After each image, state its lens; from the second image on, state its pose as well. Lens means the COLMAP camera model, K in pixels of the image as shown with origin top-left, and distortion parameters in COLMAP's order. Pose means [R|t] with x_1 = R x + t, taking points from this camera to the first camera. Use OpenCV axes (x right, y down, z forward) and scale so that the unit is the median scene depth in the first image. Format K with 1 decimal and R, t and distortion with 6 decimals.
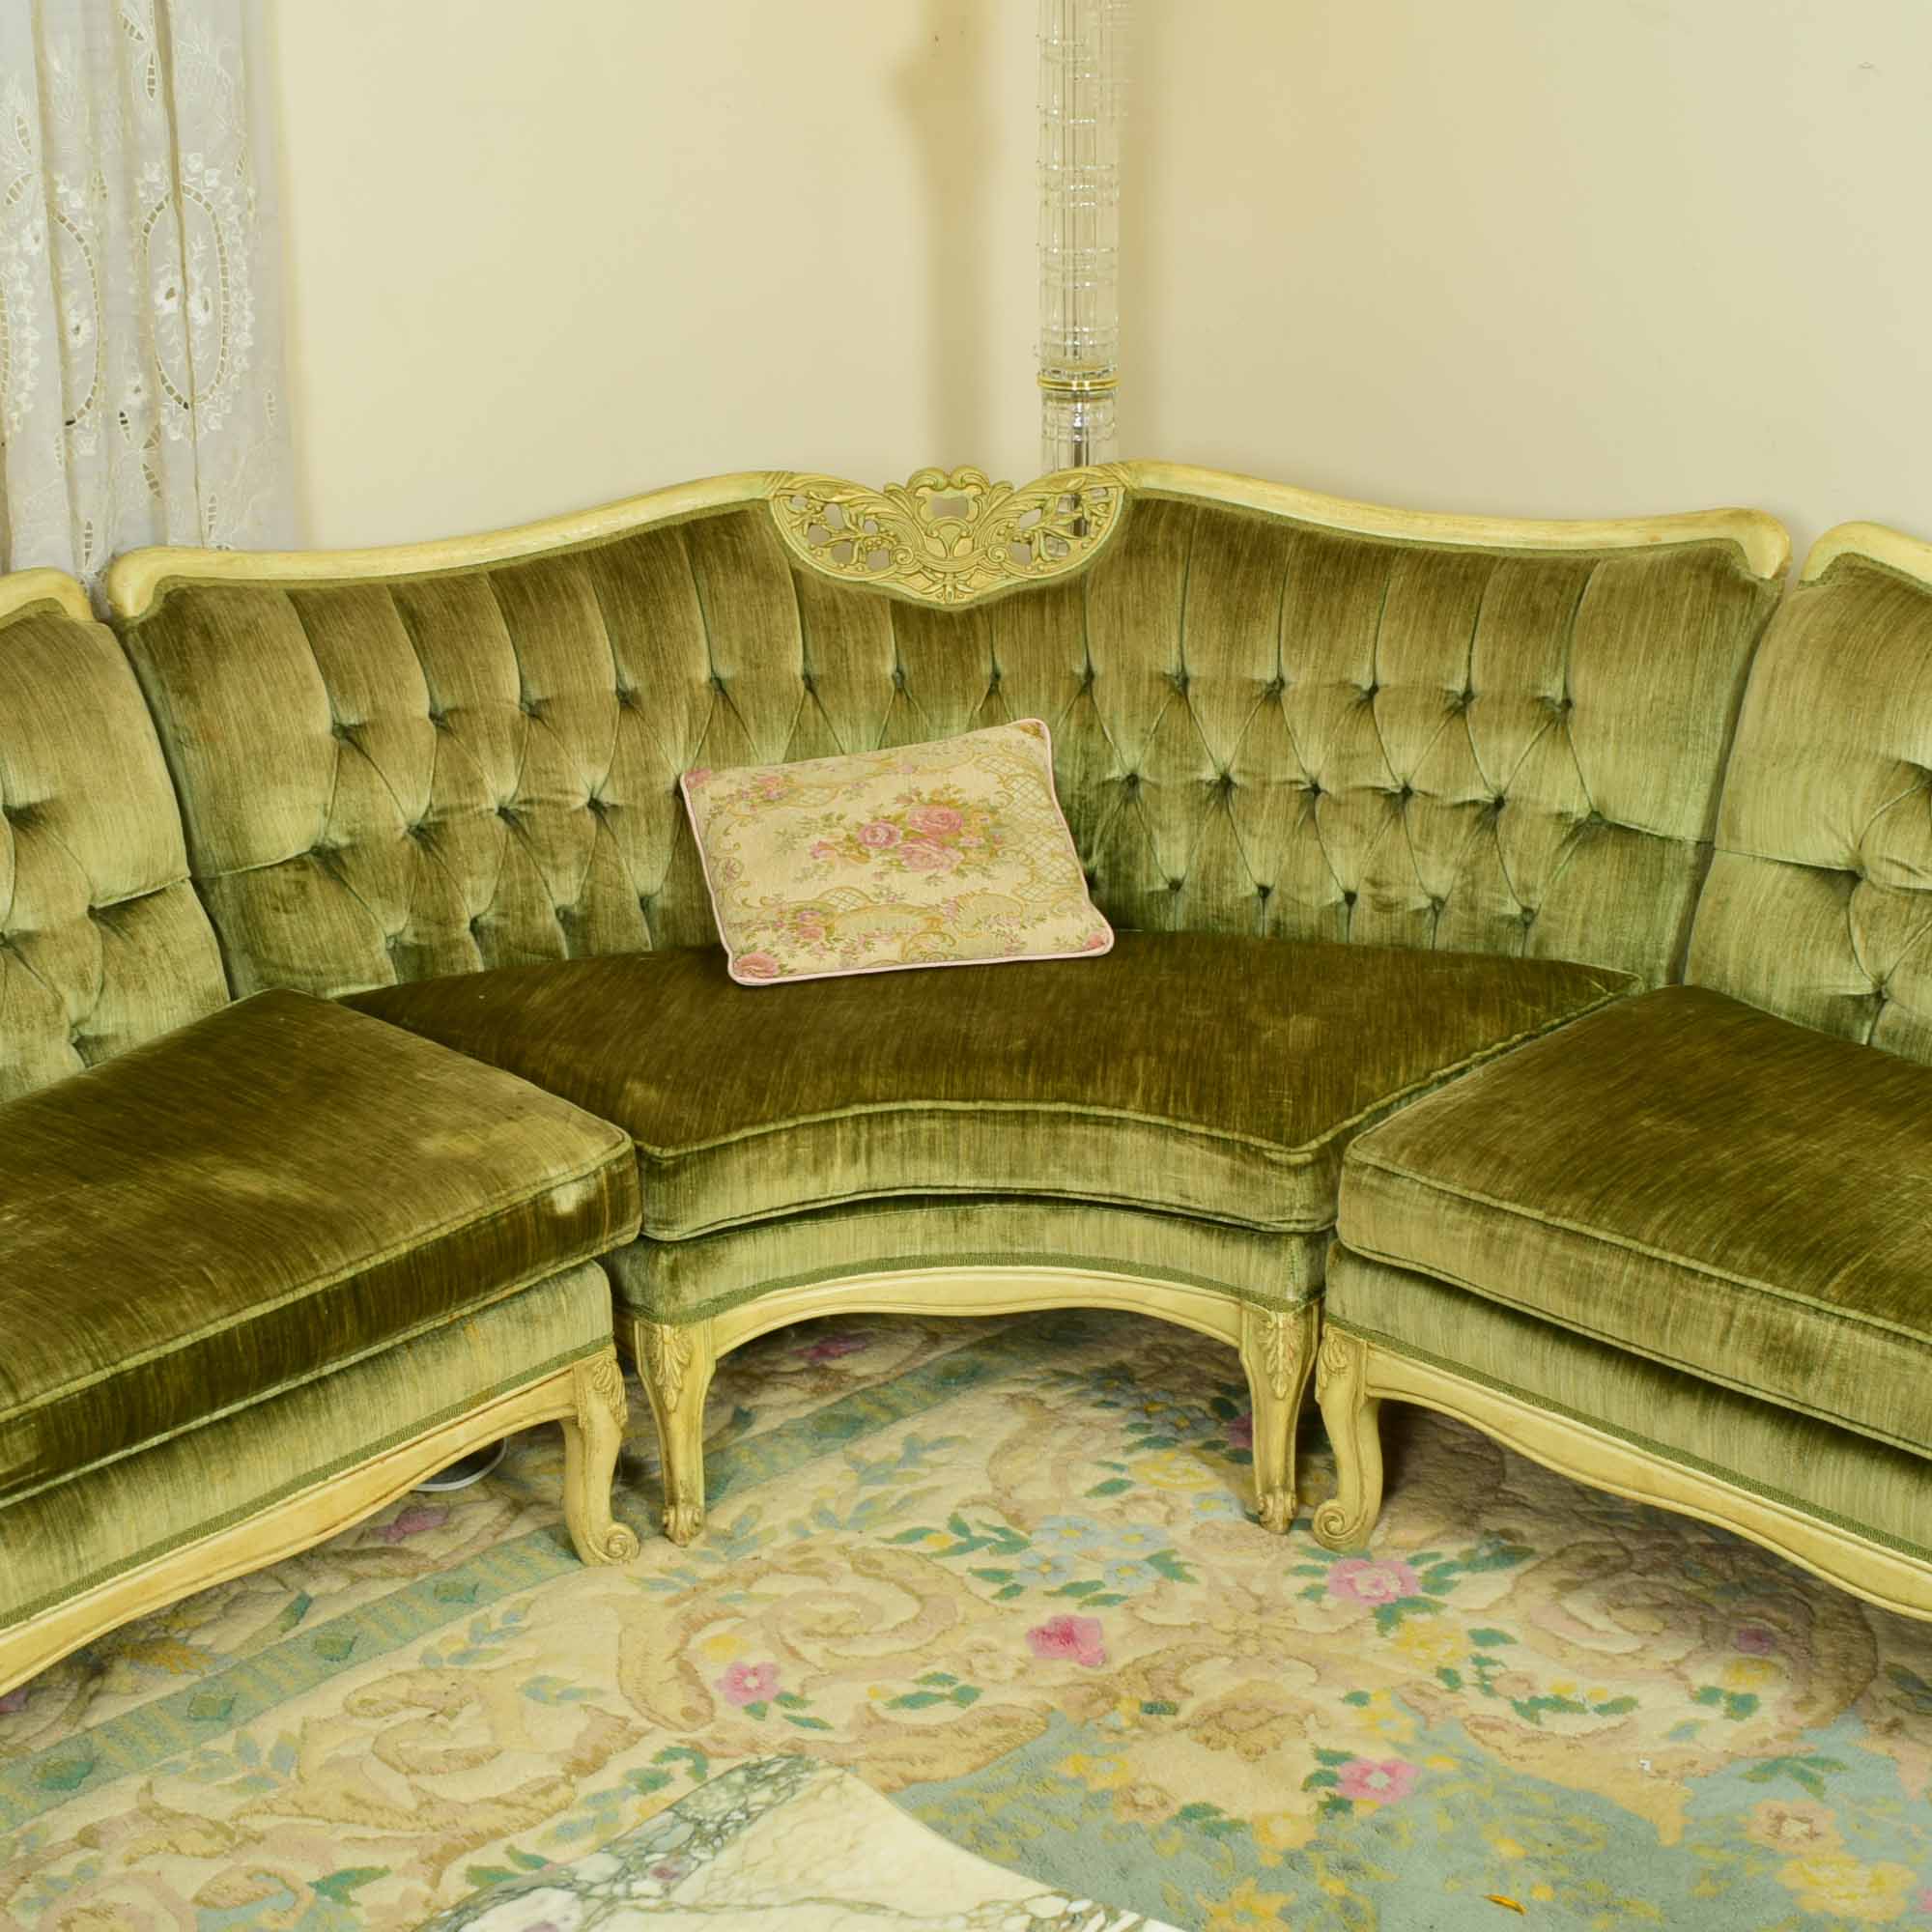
lens RADIAL K [[3046.7, 0, 958.9], [0, 3046.7, 963.2], [0, 0, 1]] dist [-0.024349, 0.000000]
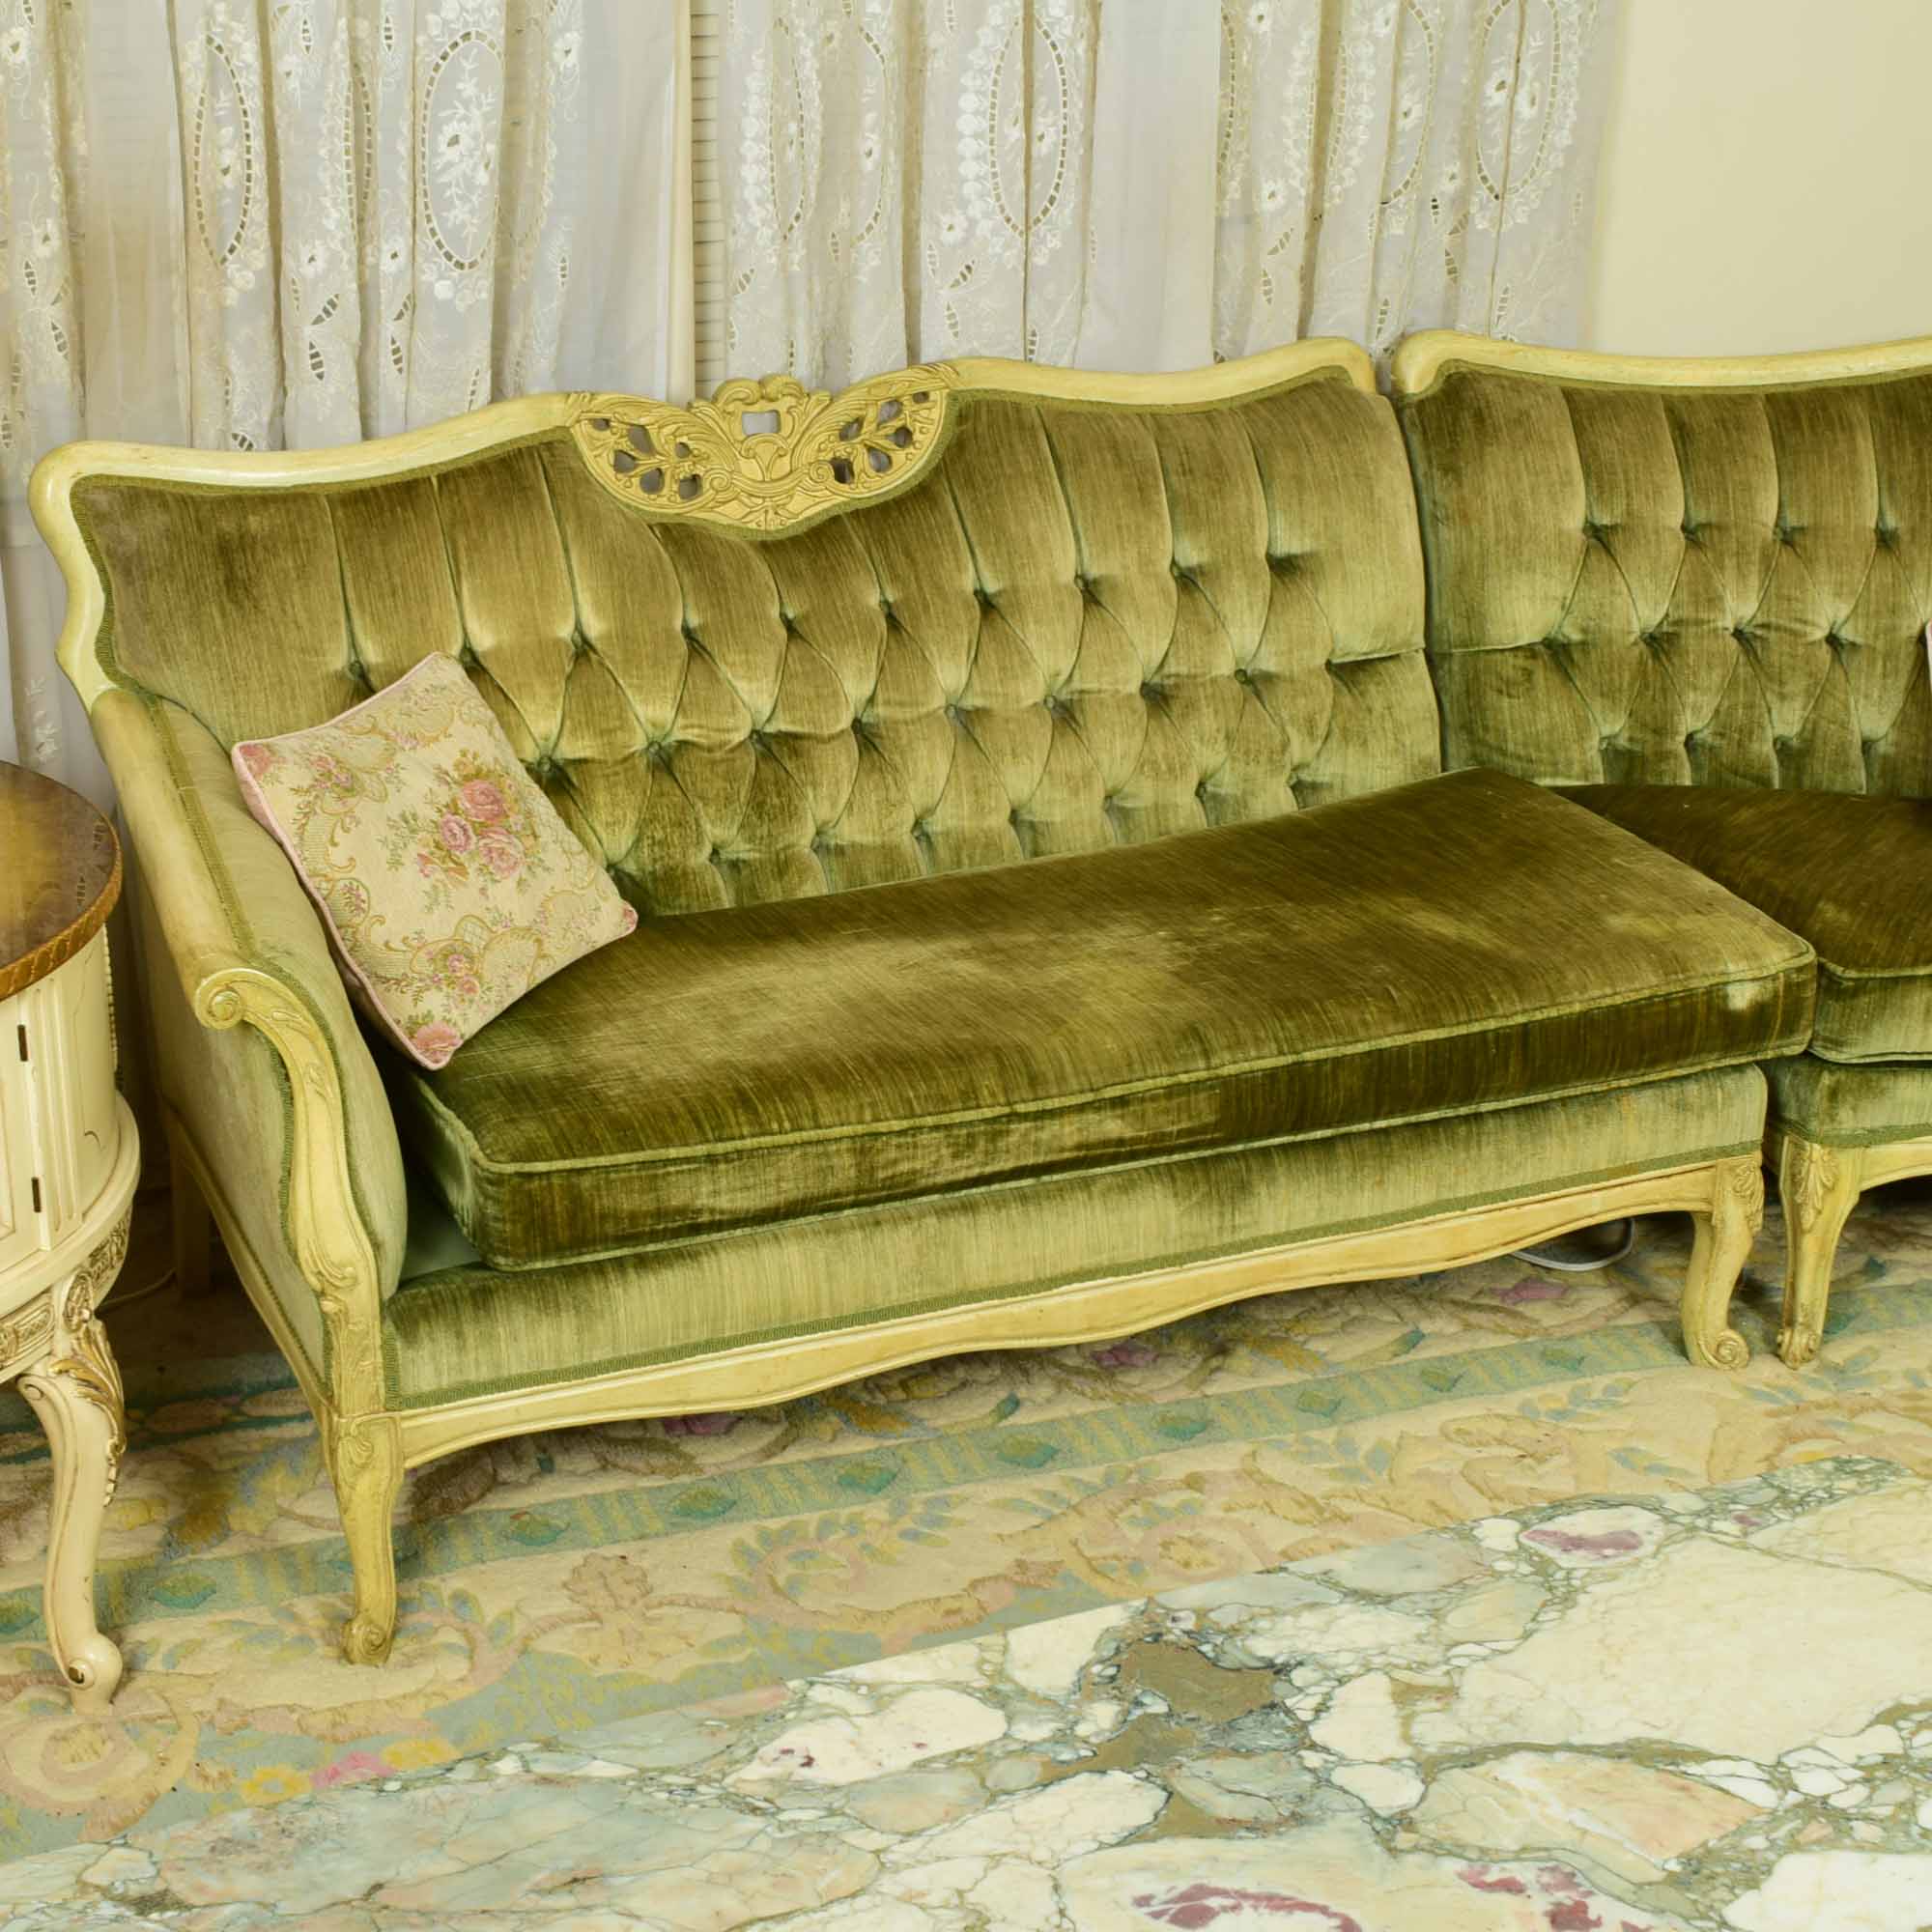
lens RADIAL K [[3322.8, 0, 808.9], [0, 3322.8, 970.4], [0, 0, 1]] dist [-0.039741, 0.000000]
pose [[0.906463, 0.173426, -0.385030, 0.011608], [-0.163397, 0.984801, 0.058897, 0.047121], [0.389392, 0.009525, 0.921023, -0.121652]]
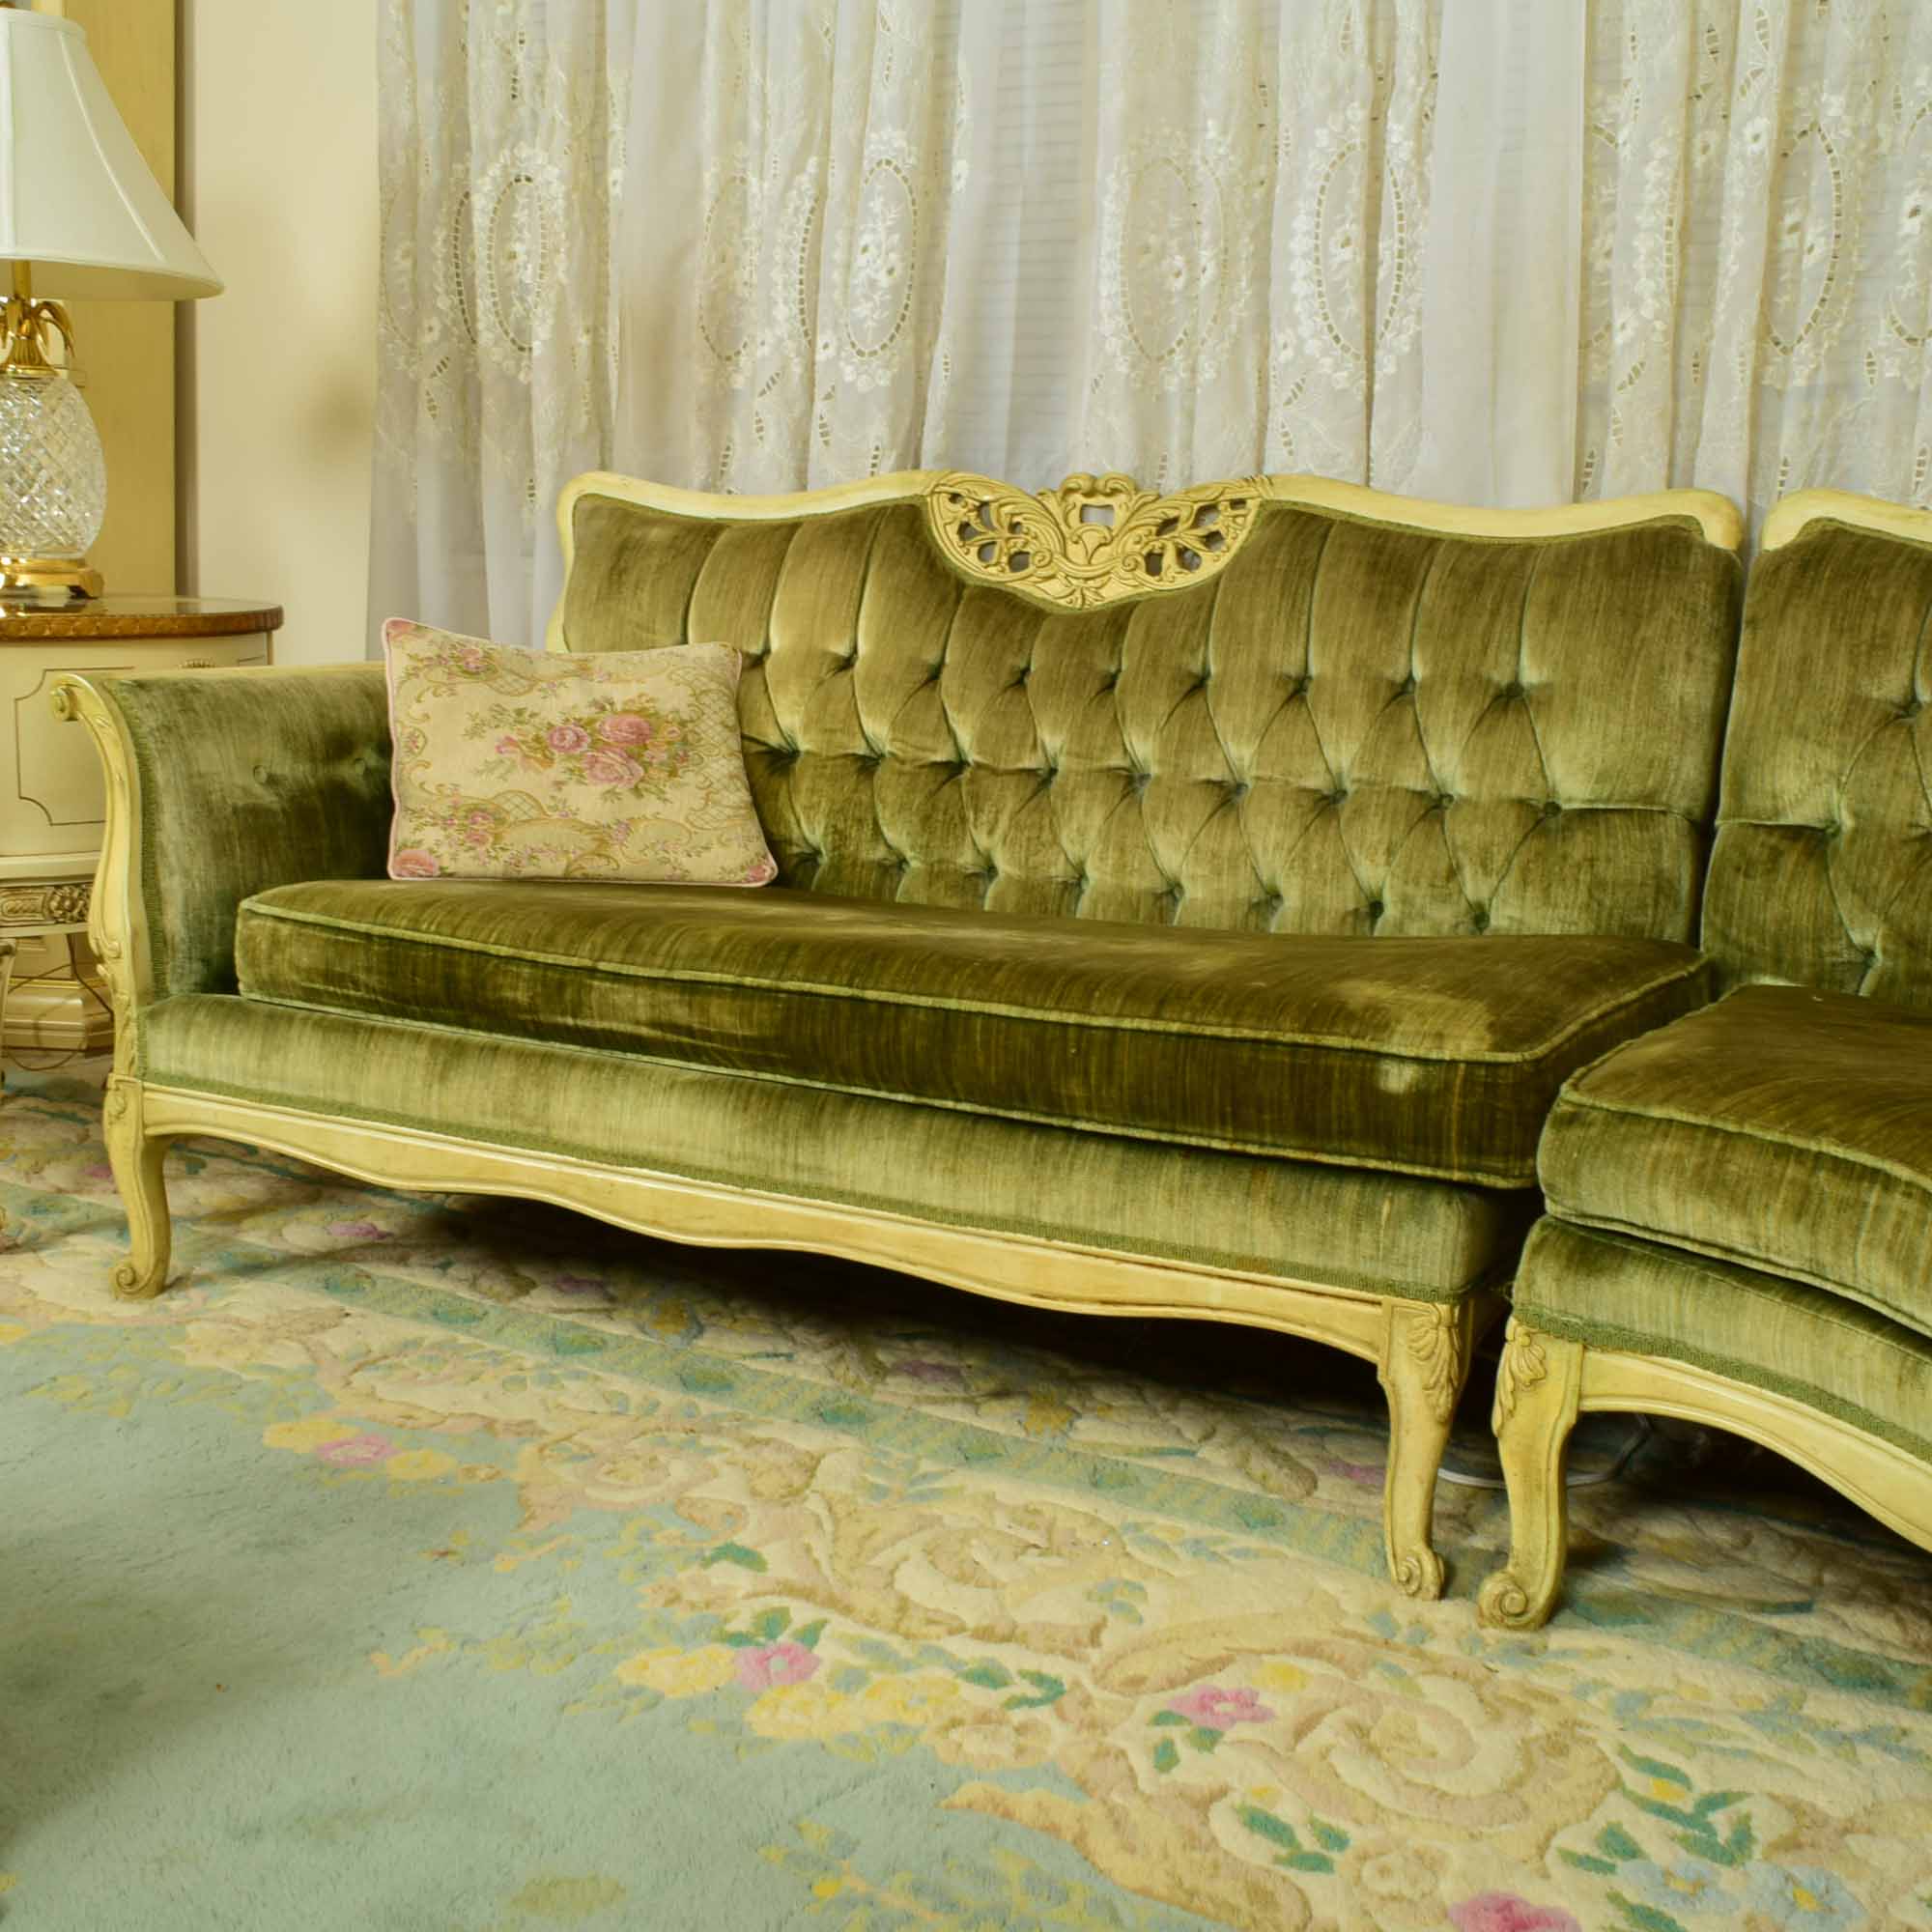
lens RADIAL K [[2407.2, 0, 956.3], [0, 2407.2, 958.3], [0, 0, 1]] dist [-0.025239, 0.000000]
pose [[0.269788, 0.187798, -0.944429, 0.376198], [-0.374061, 0.924209, 0.076922, 0.037196], [0.887295, 0.332521, 0.319588, 0.587409]]
